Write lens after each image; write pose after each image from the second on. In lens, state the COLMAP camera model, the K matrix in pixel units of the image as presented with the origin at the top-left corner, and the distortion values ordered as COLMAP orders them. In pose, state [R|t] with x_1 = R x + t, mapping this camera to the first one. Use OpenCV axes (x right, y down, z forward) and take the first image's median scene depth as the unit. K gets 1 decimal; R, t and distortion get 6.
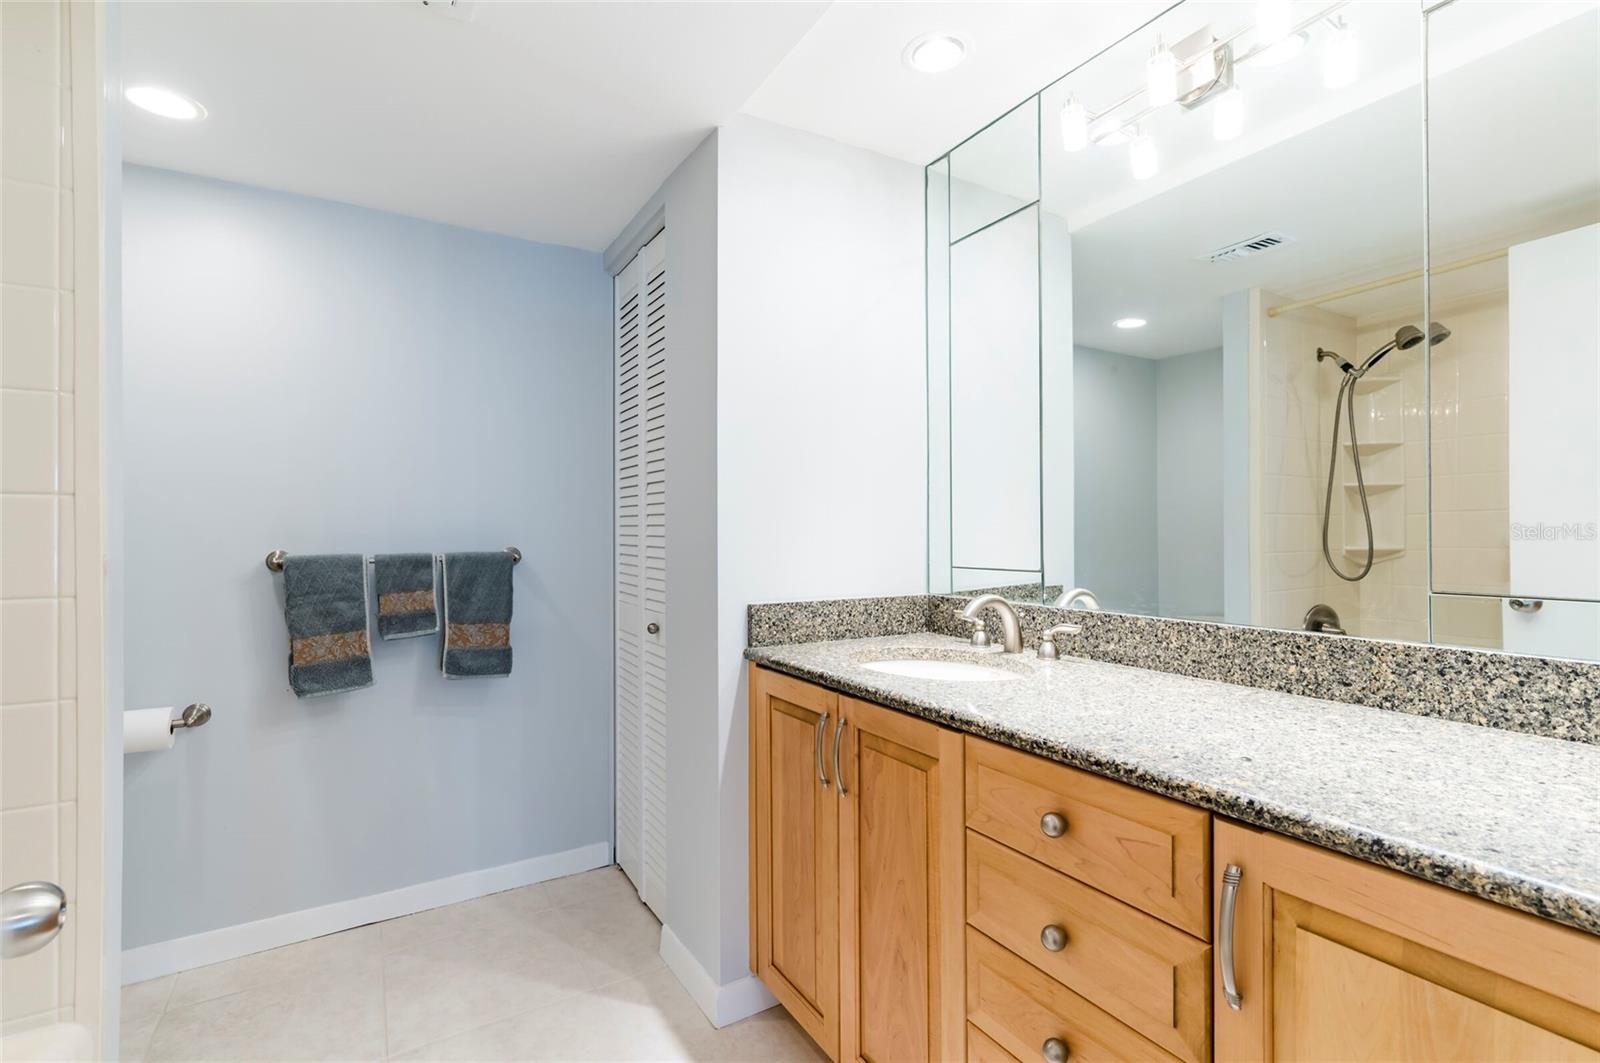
lens RADIAL K [[731.7, 0, 803.8], [0, 731.7, 525.5], [0, 0, 1]] dist [-0.005968, -0.000394]
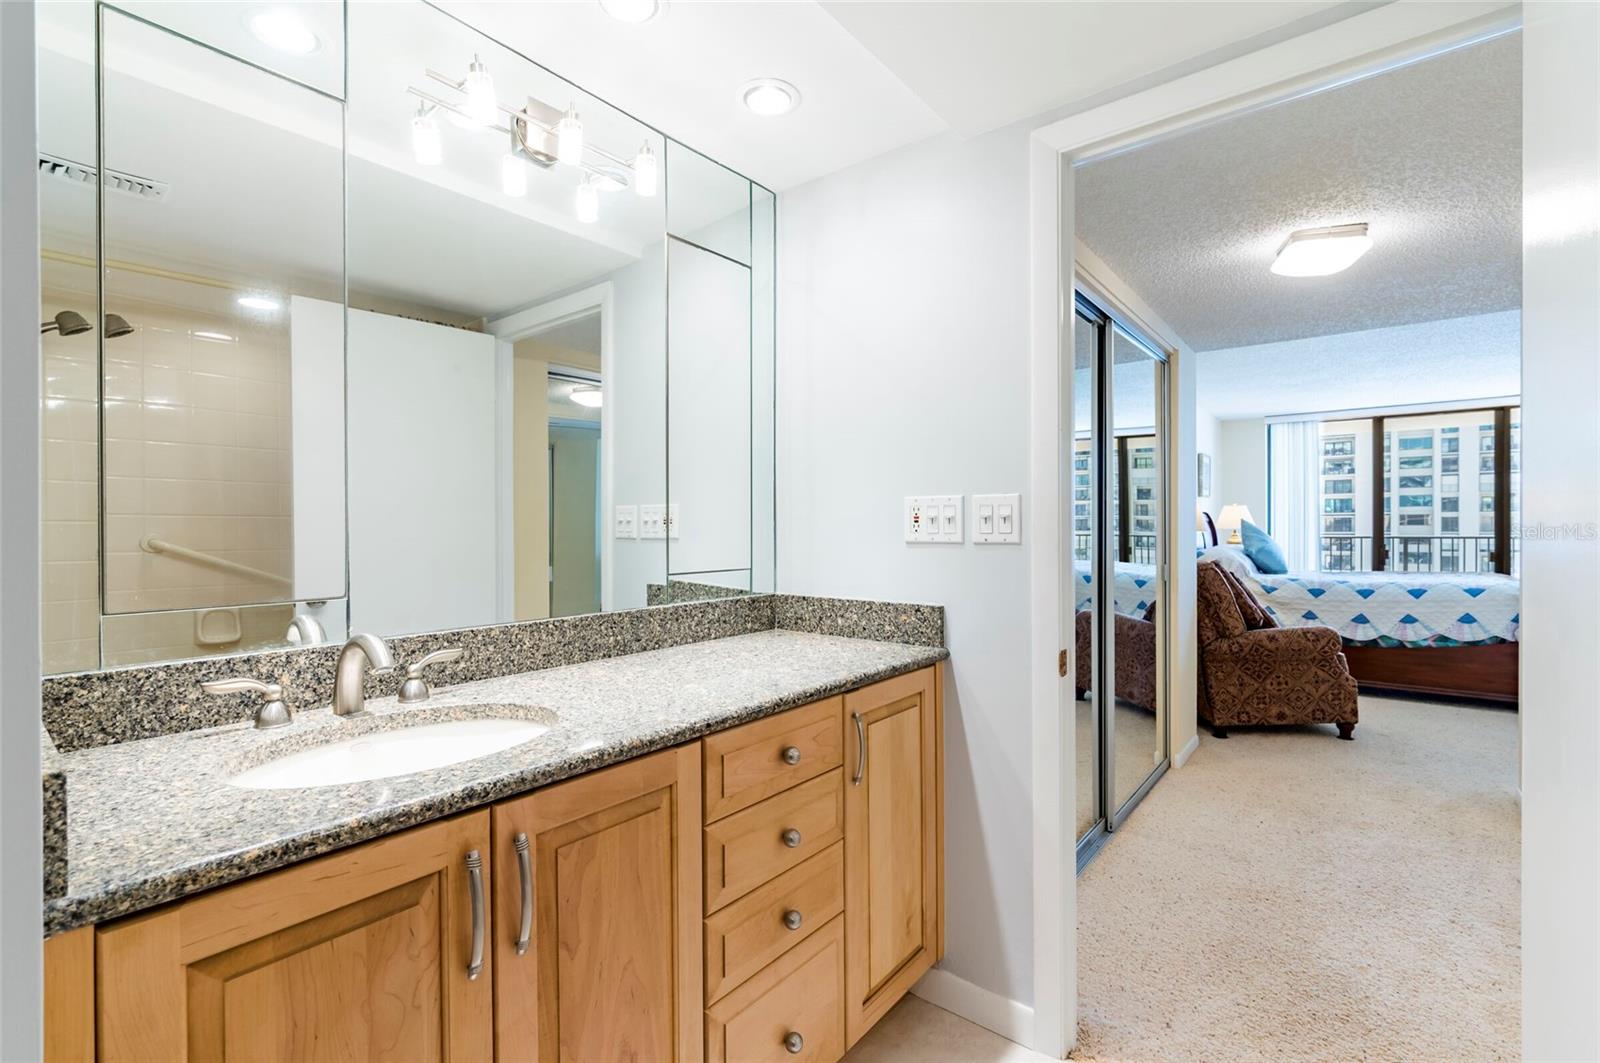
lens RADIAL K [[709.4, 0, 805.6], [0, 709.4, 533.4], [0, 0, 1]] dist [-0.001897, -0.000045]
pose [[-0.344651, -0.003079, 0.938726, -0.662436], [-0.005391, 0.999985, 0.001301, -0.006944], [-0.938715, -0.004613, -0.344663, 1.037072]]
